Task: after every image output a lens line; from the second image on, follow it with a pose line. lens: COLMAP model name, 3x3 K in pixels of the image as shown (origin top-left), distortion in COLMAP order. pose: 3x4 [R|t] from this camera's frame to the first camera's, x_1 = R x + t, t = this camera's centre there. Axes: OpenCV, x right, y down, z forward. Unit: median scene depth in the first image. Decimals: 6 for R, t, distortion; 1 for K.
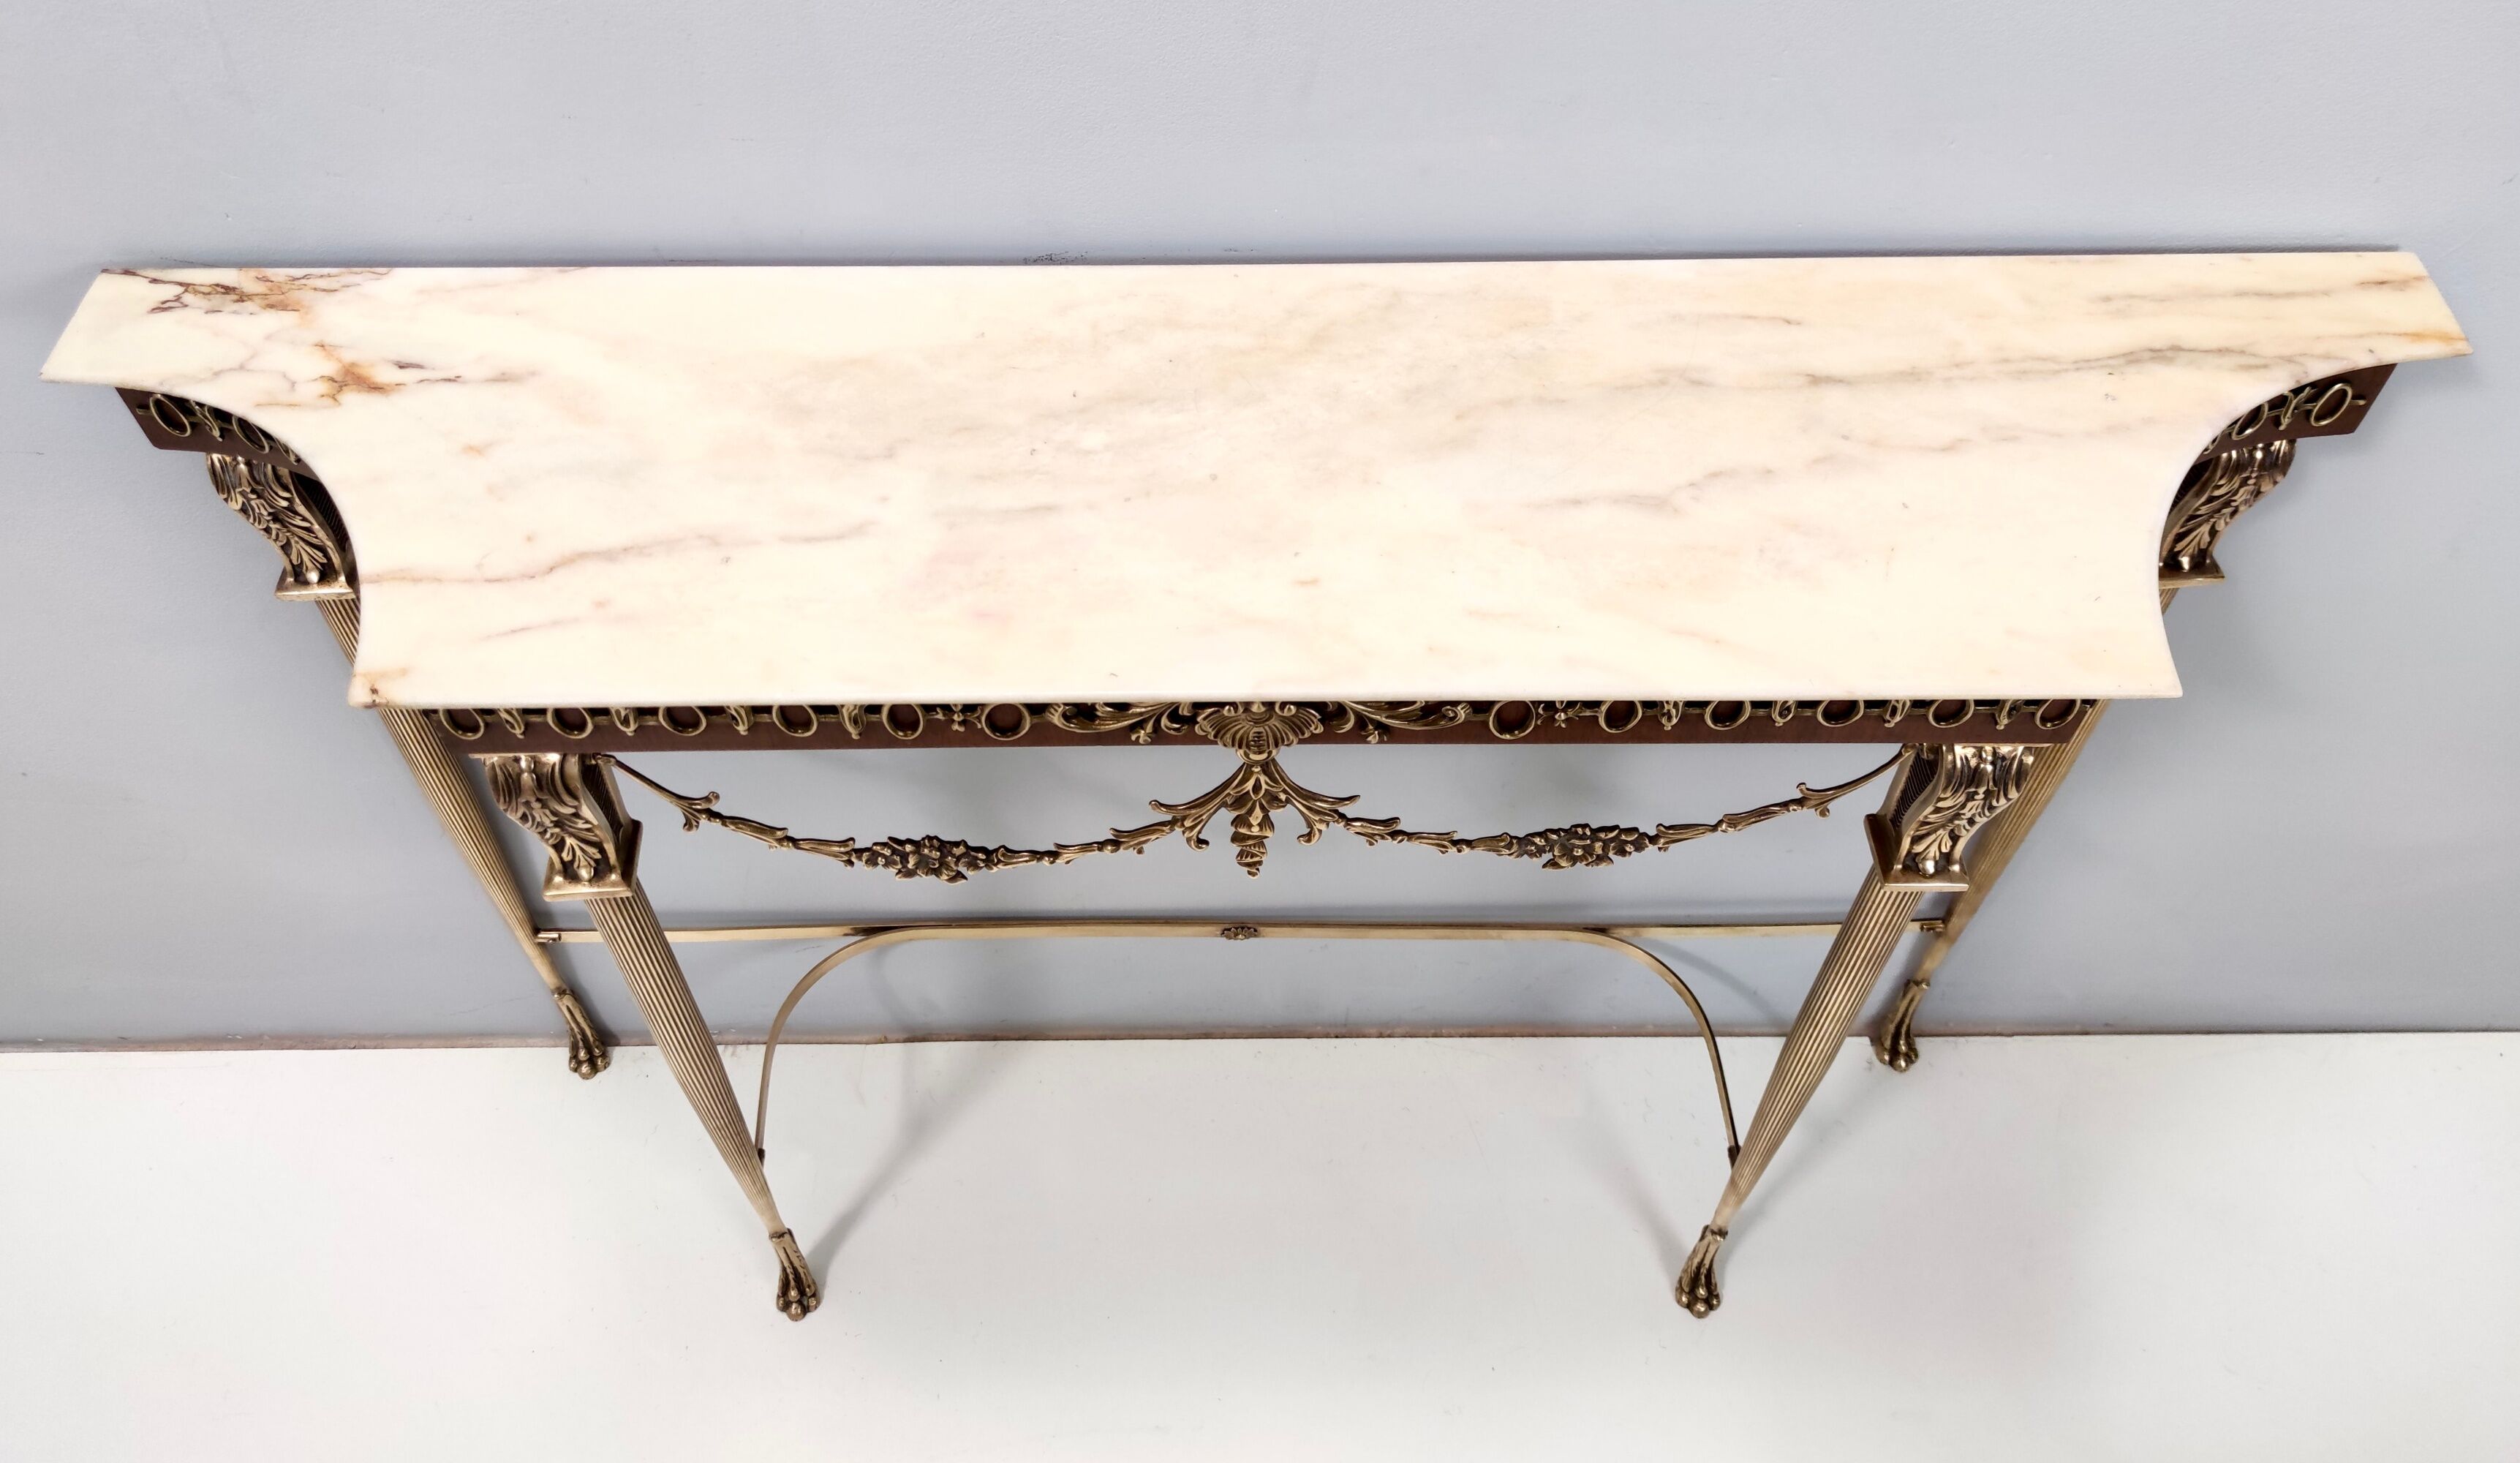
lens RADIAL K [[1886.6, 0, 1238.2], [0, 1886.6, 511.3], [0, 0, 1]] dist [0.060363, -0.060975]
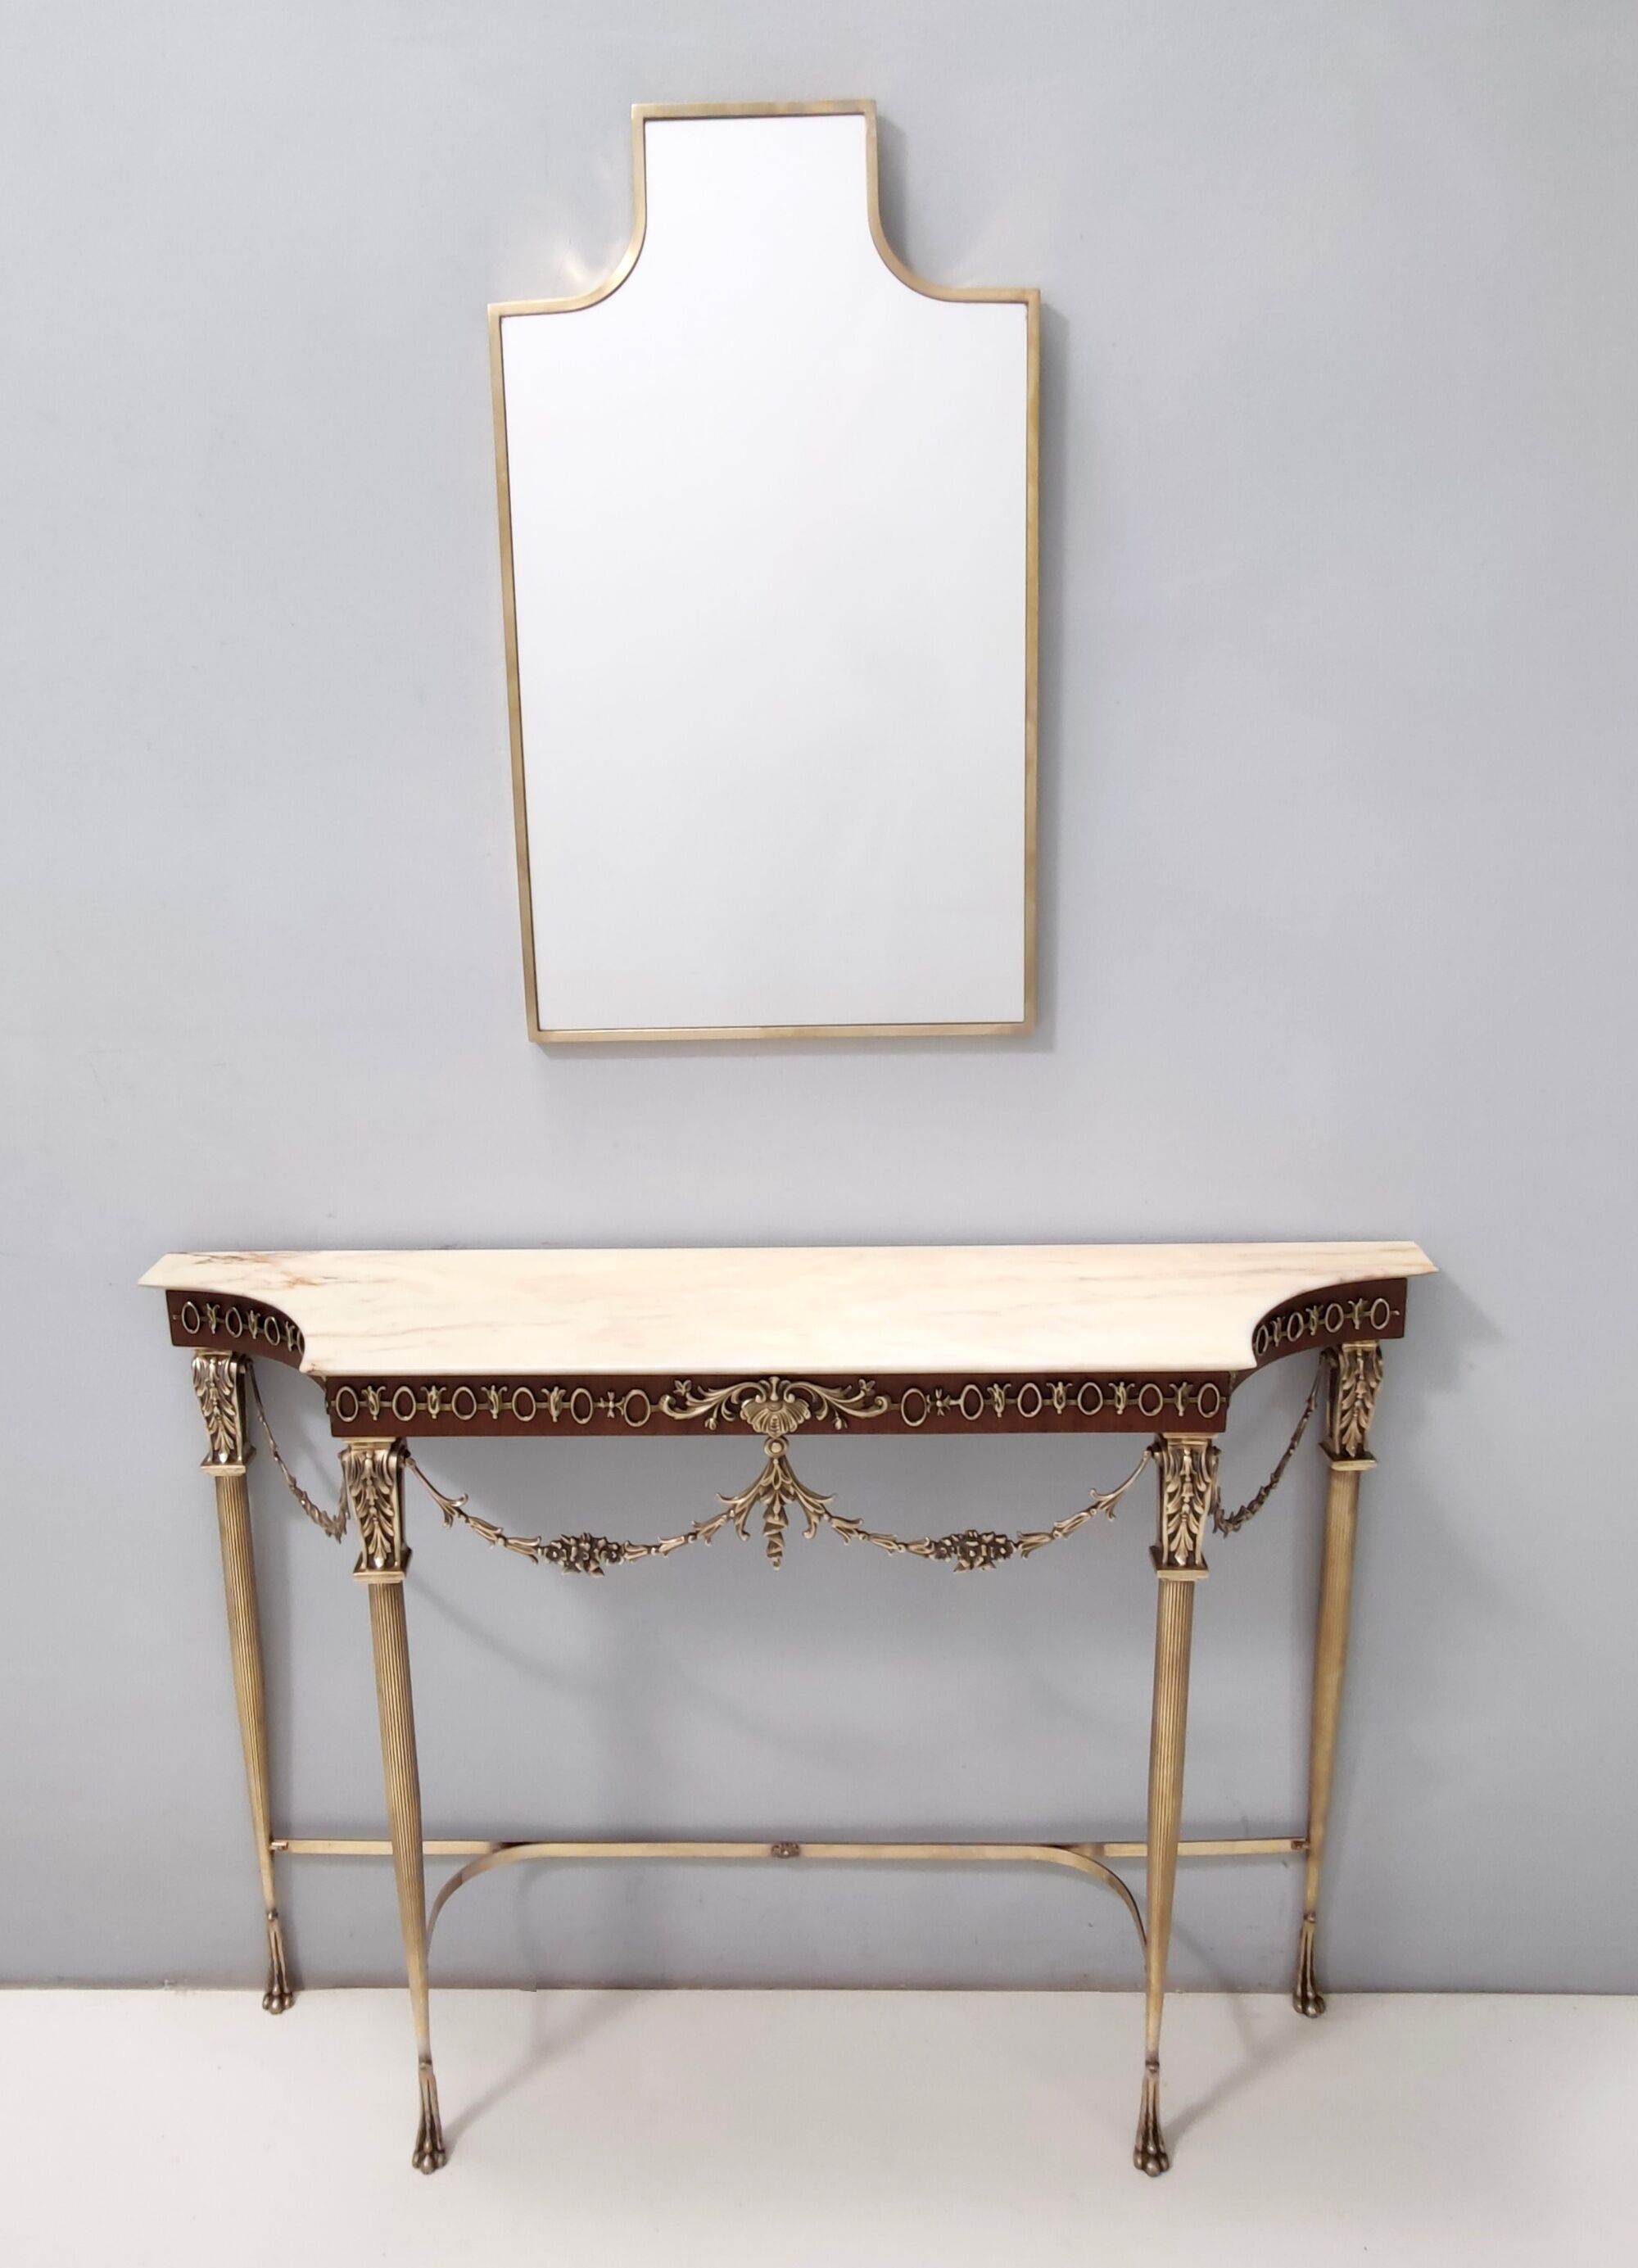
lens RADIAL K [[1797.1, 0, 797.8], [0, 1797.1, 1070.2], [0, 0, 1]] dist [-0.002743, 0.008341]
pose [[0.999621, -0.007183, -0.026561, 0.072620], [-0.008774, 0.831723, -0.555121, 0.714698], [0.026079, 0.555144, 0.831345, -0.559864]]
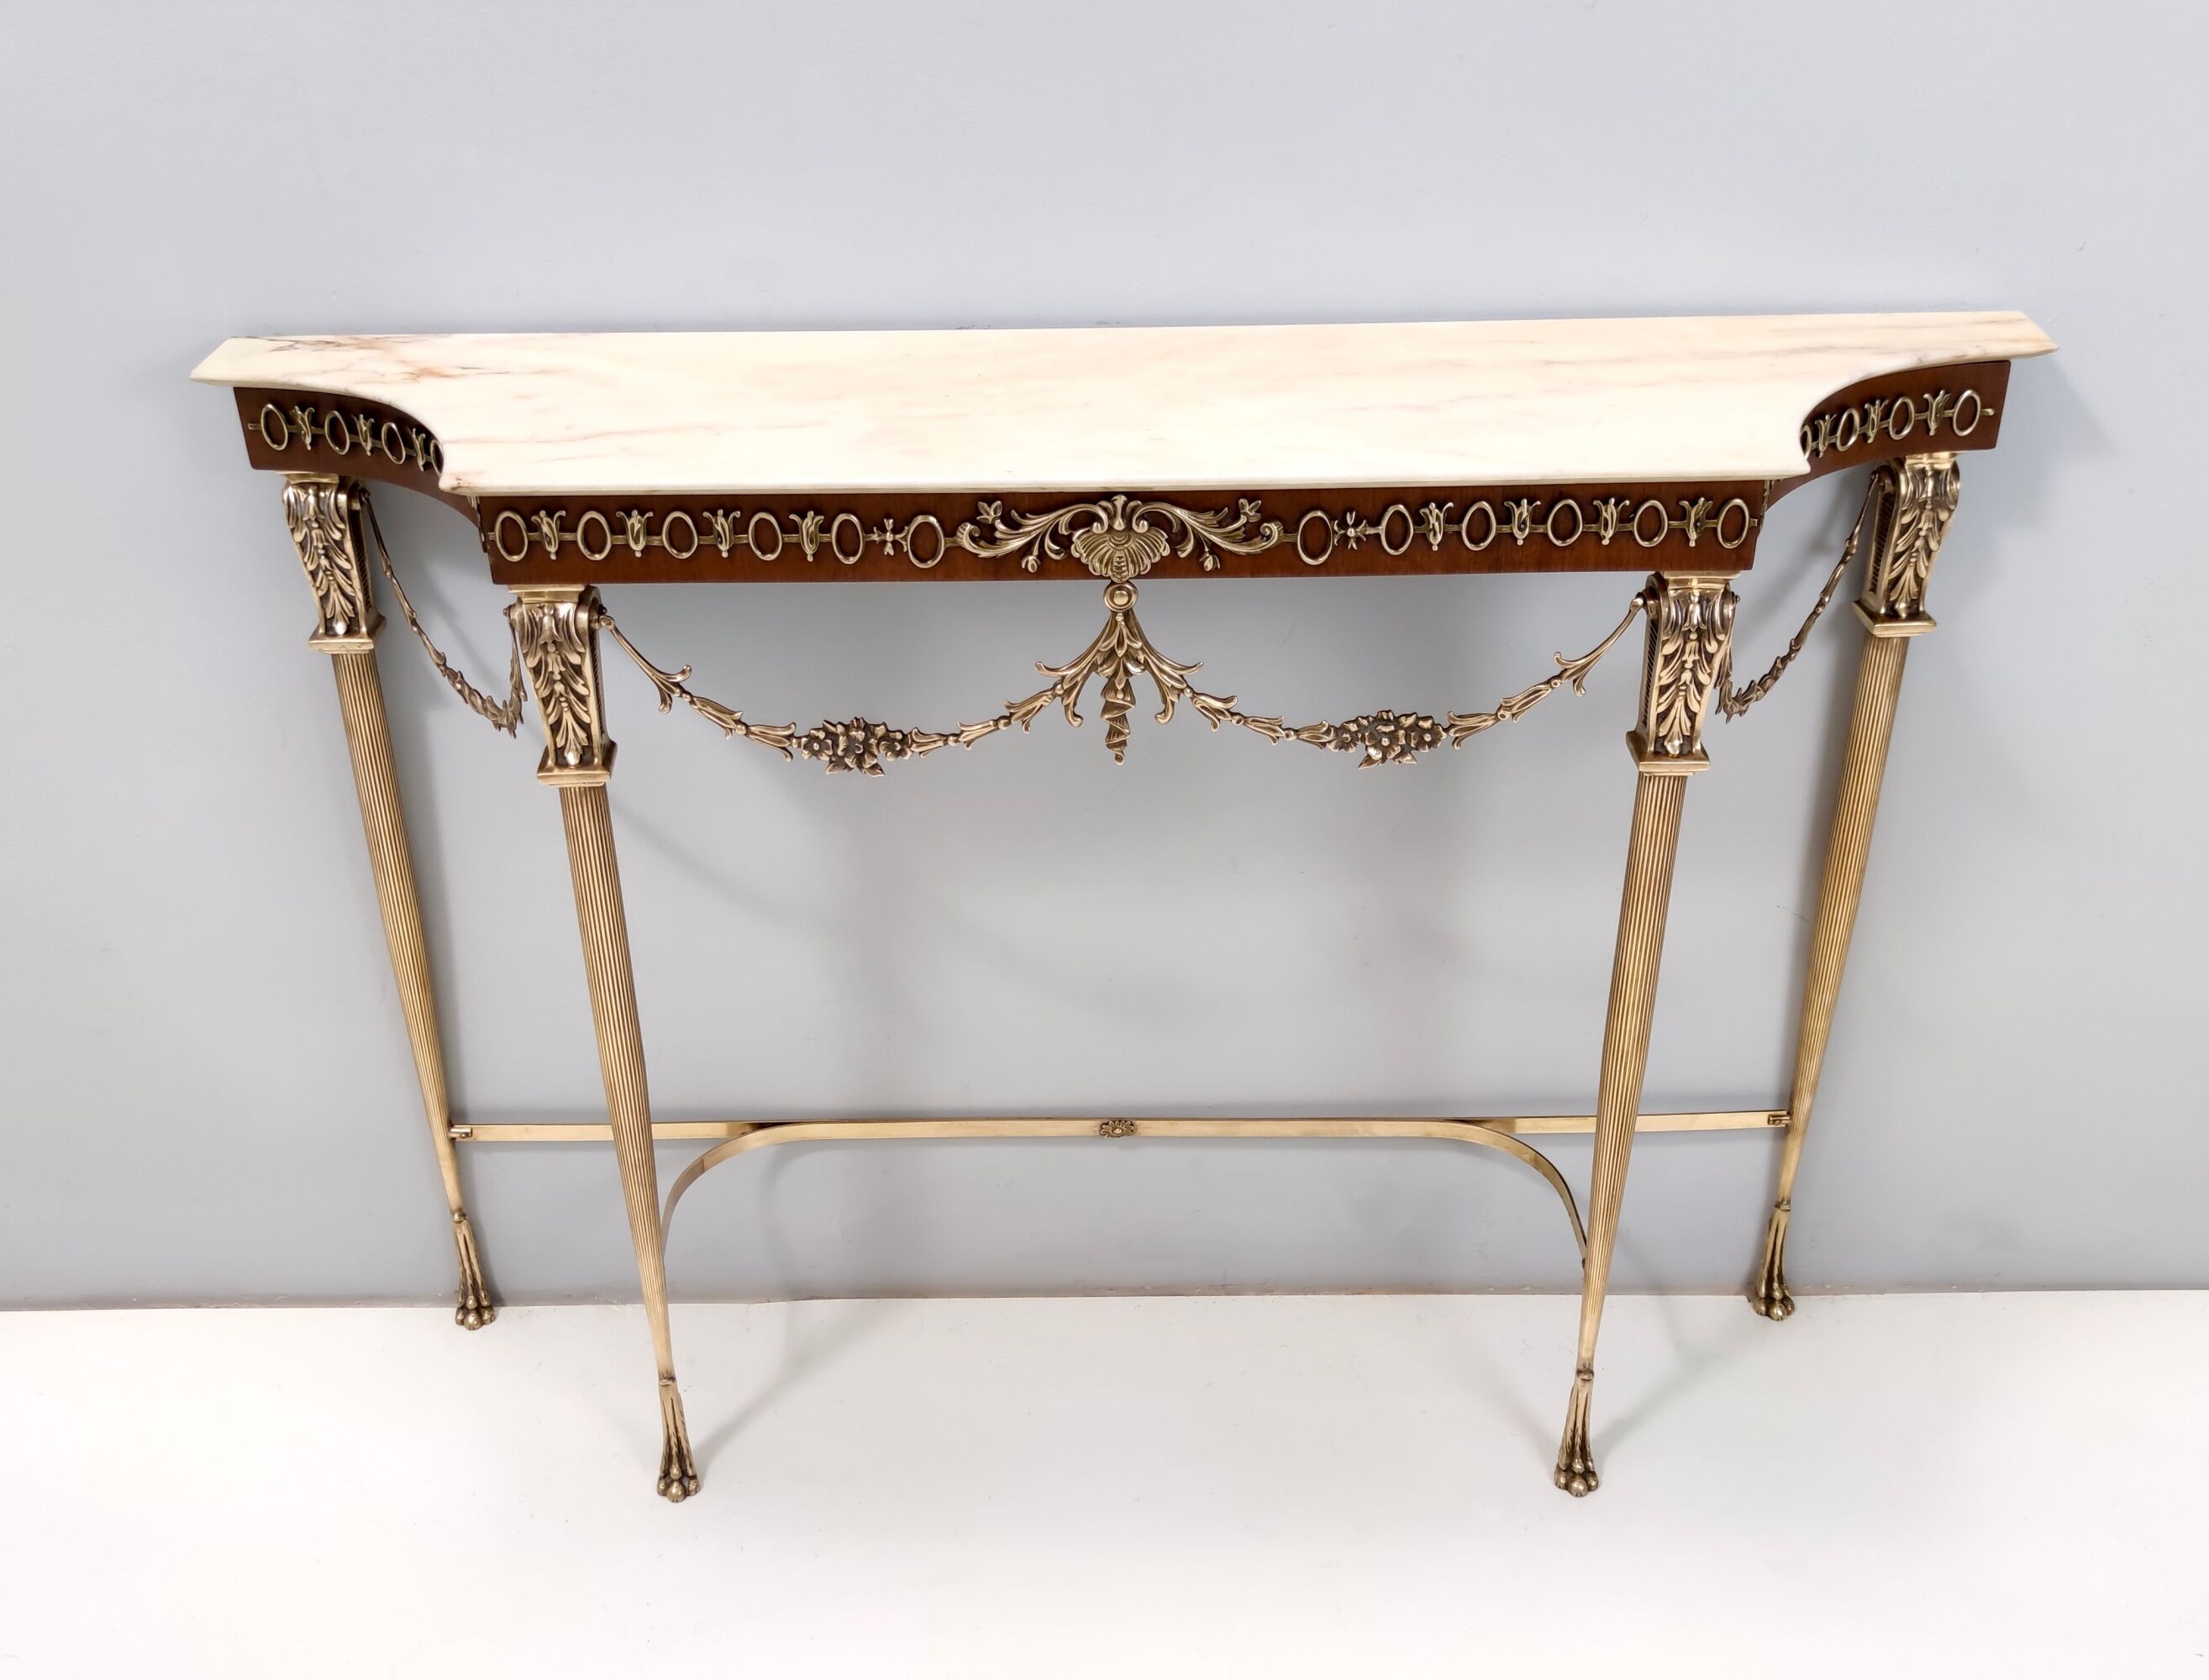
lens RADIAL K [[2247.3, 0, 1104.5], [0, 2247.3, 840.0], [0, 0, 1]] dist [0.181844, -0.505371]
pose [[0.999916, -0.007116, -0.010850, 0.013867], [0.003342, 0.949222, -0.314590, 0.707148], [0.012537, 0.314527, 0.949166, -0.367443]]
